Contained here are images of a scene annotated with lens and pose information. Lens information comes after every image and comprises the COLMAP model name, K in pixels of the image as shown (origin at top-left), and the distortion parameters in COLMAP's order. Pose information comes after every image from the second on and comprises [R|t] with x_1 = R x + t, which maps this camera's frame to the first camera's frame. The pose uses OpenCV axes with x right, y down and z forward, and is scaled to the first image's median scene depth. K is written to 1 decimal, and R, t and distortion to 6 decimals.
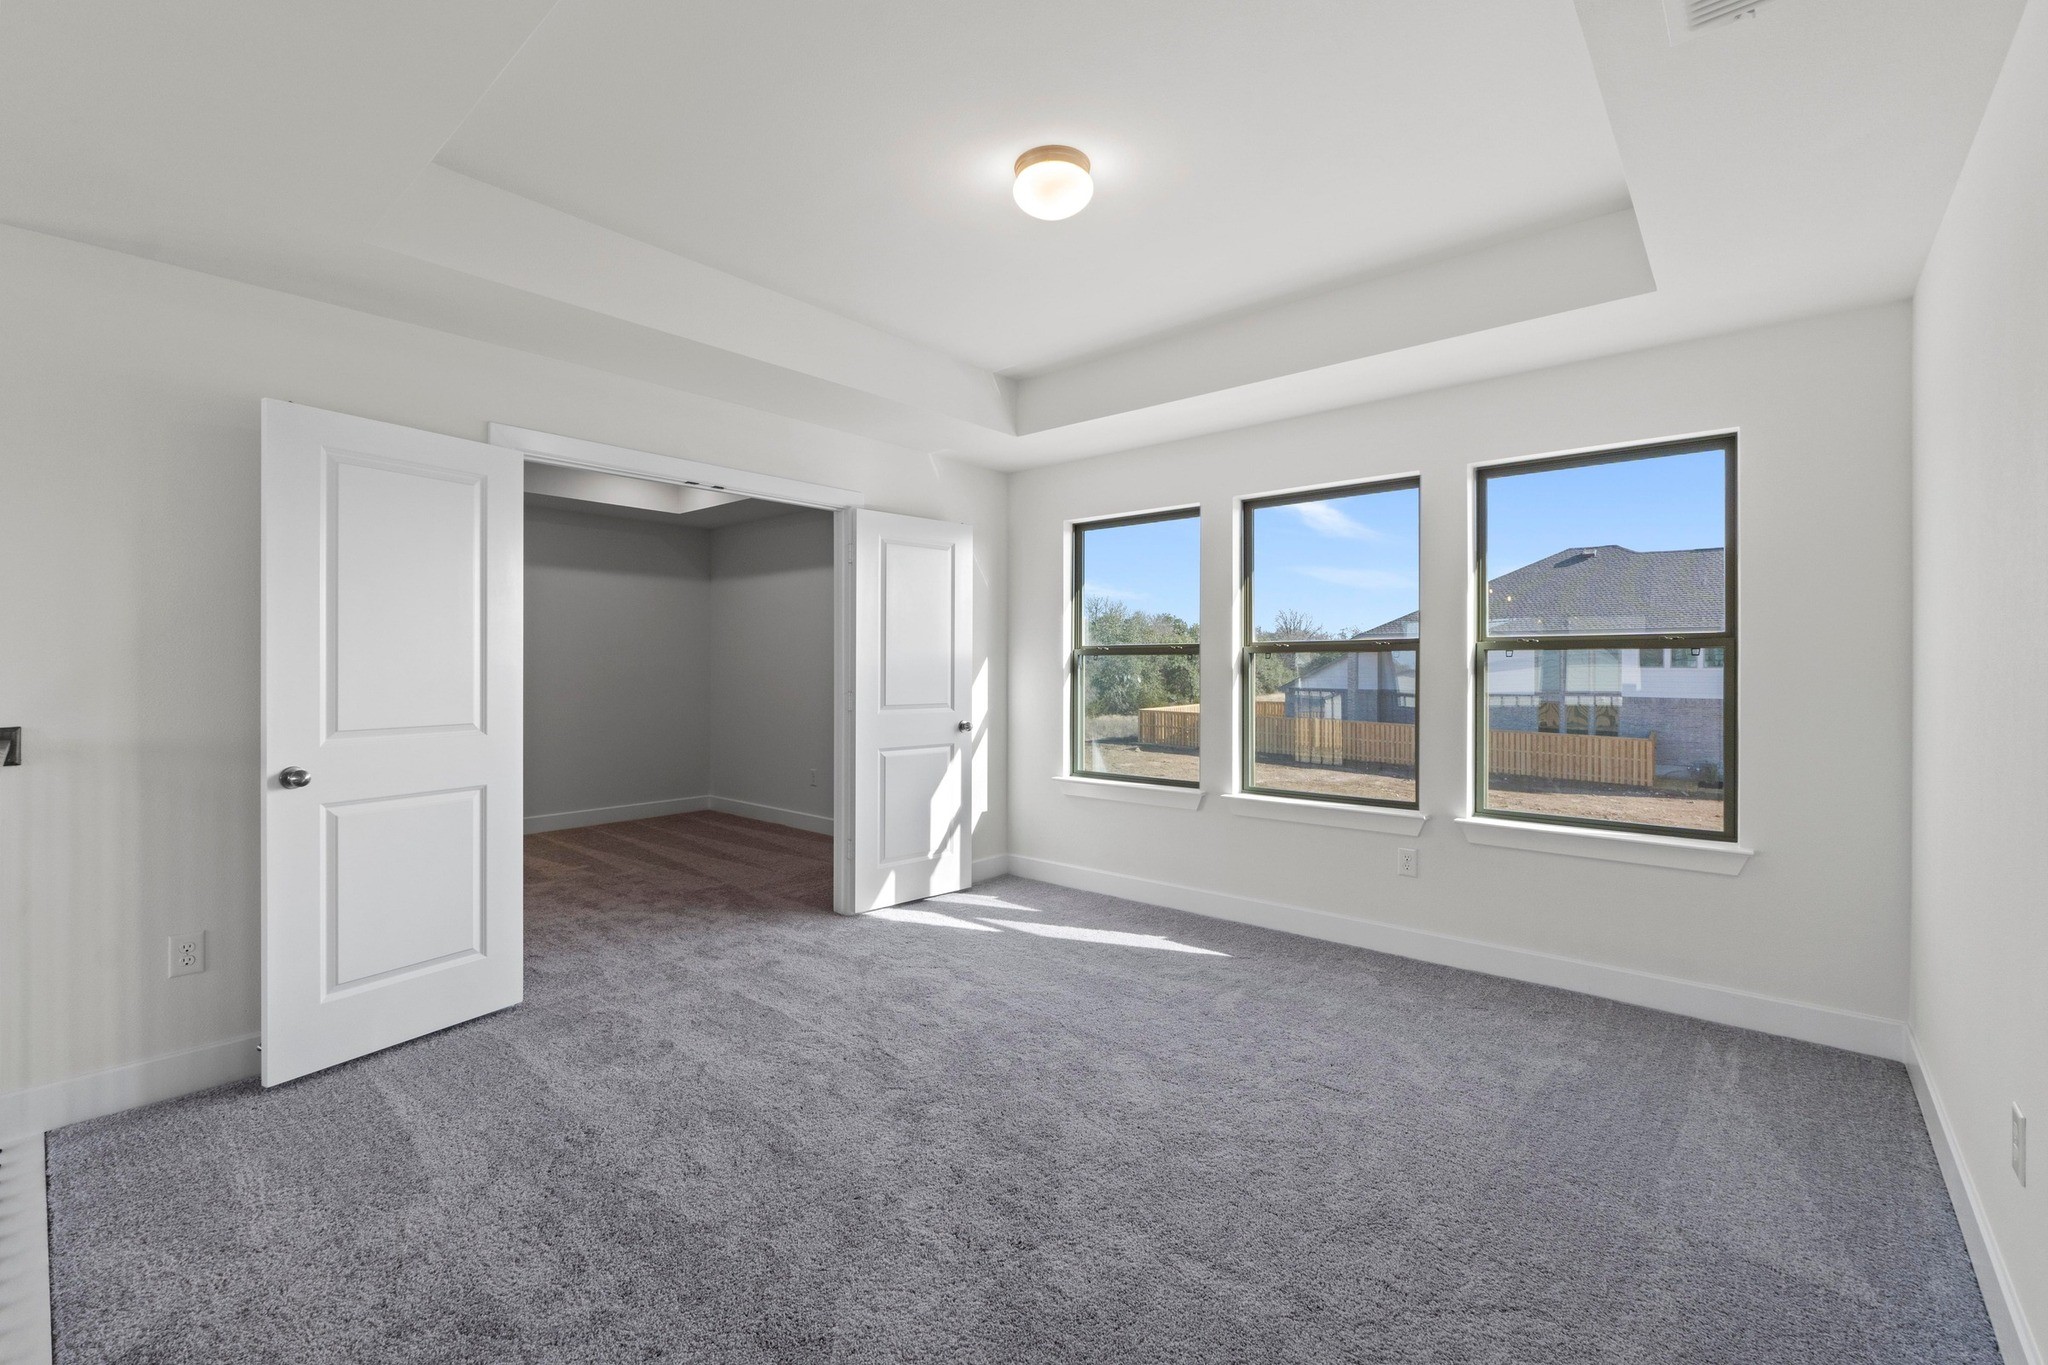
lens RADIAL K [[868.6, 0, 1023.4], [0, 868.6, 682.3], [0, 0, 1]] dist [-0.001463, -0.000088]
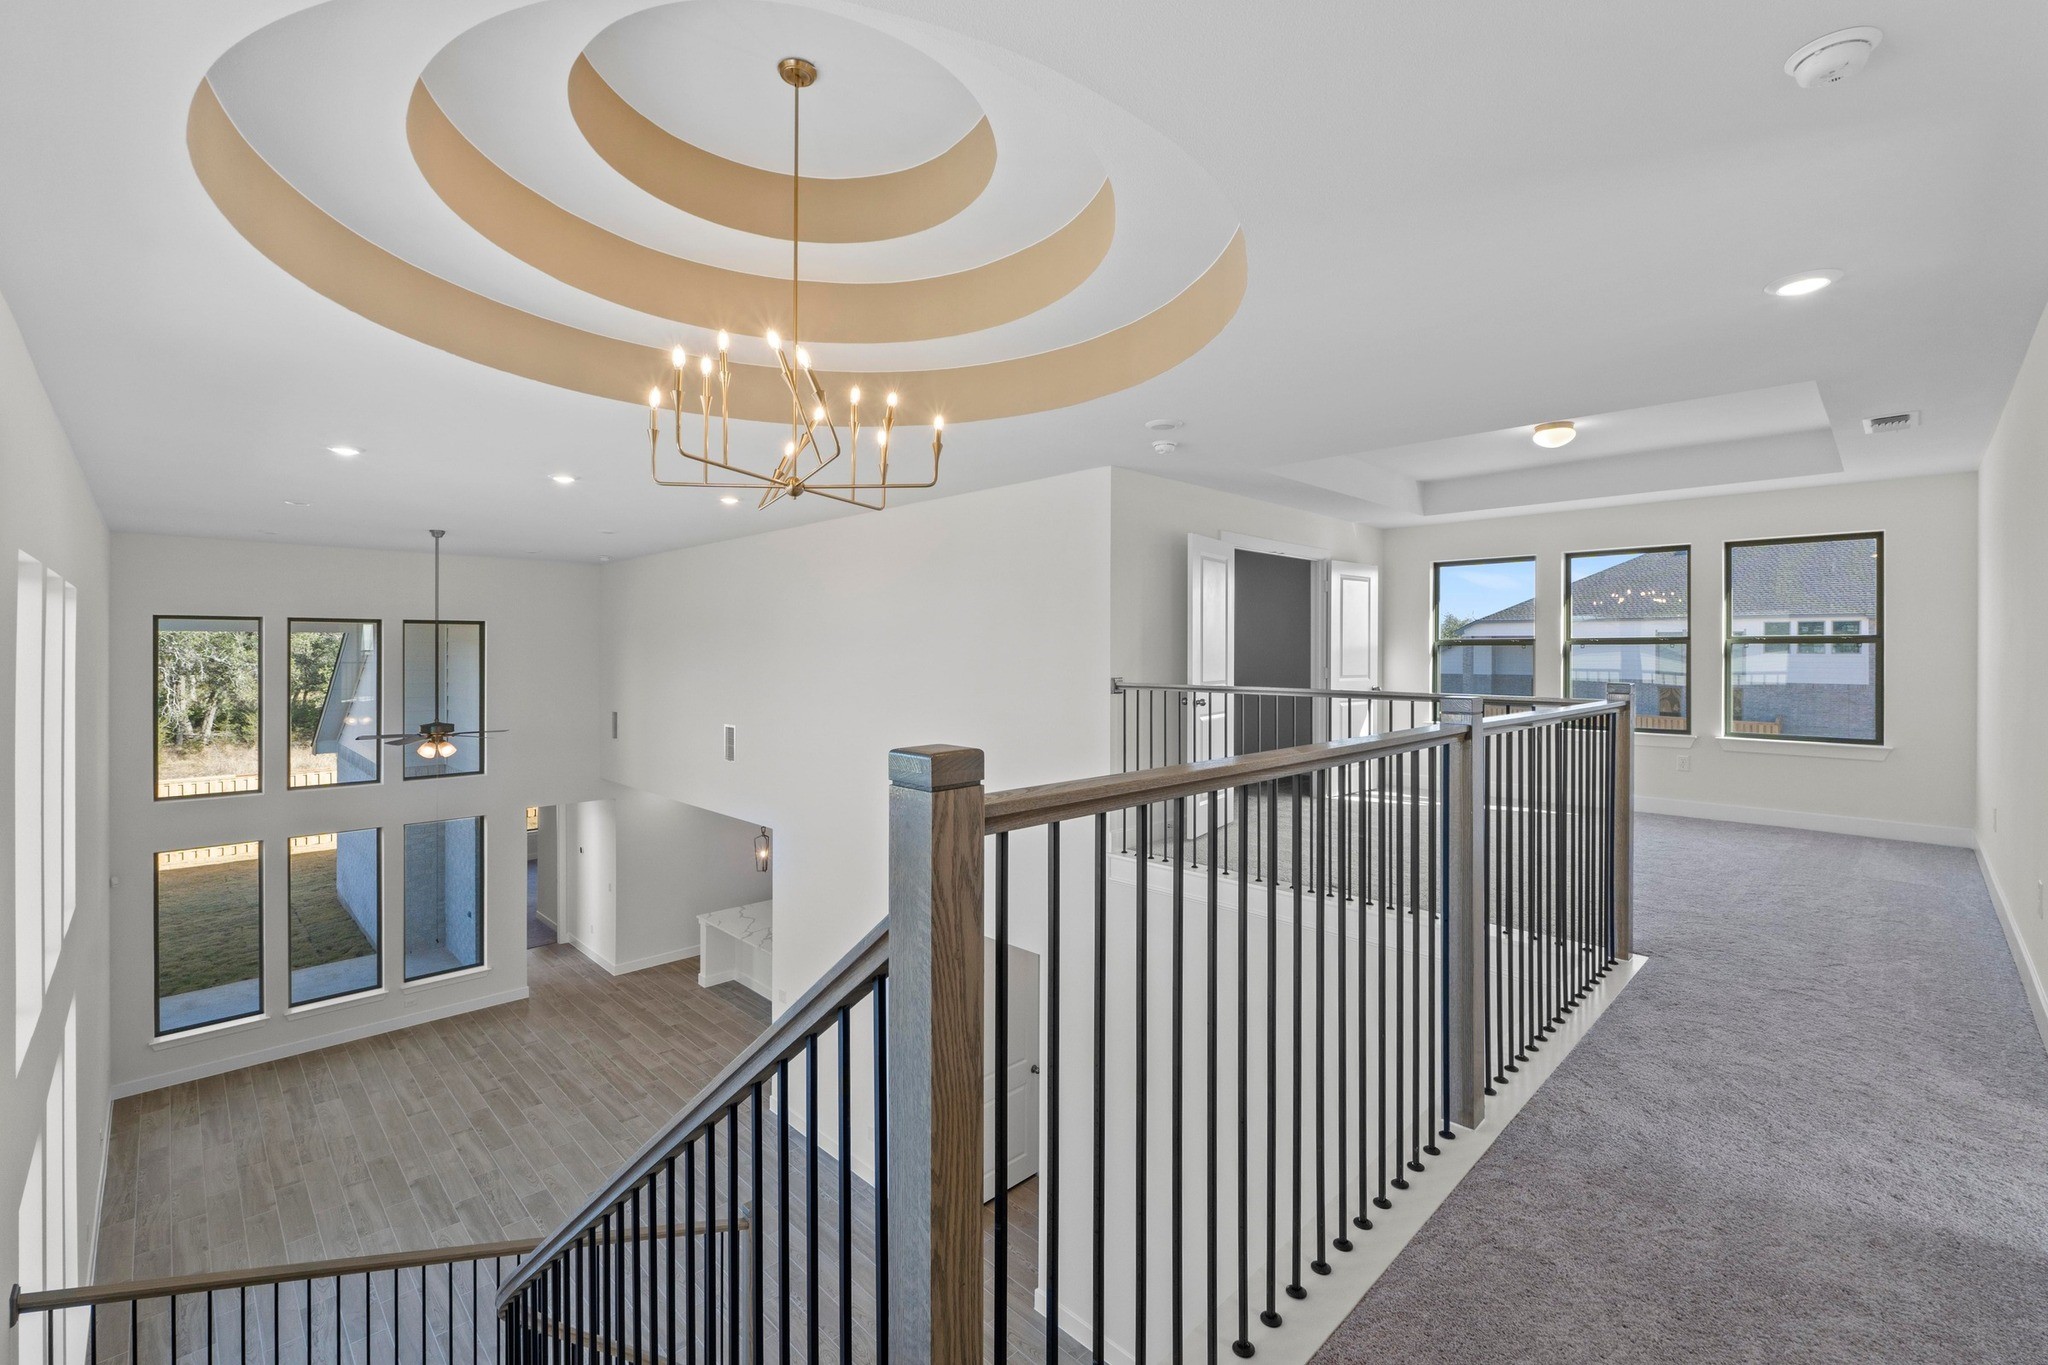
lens RADIAL K [[868.6, 0, 1024.1], [0, 868.6, 663.2], [0, 0, 1]] dist [-0.001463, -0.000088]
pose [[0.996731, 0.003870, -0.080694, -0.663894], [-0.004194, 0.999984, -0.003846, 0.014160], [0.080678, 0.004172, 0.996731, -0.770633]]
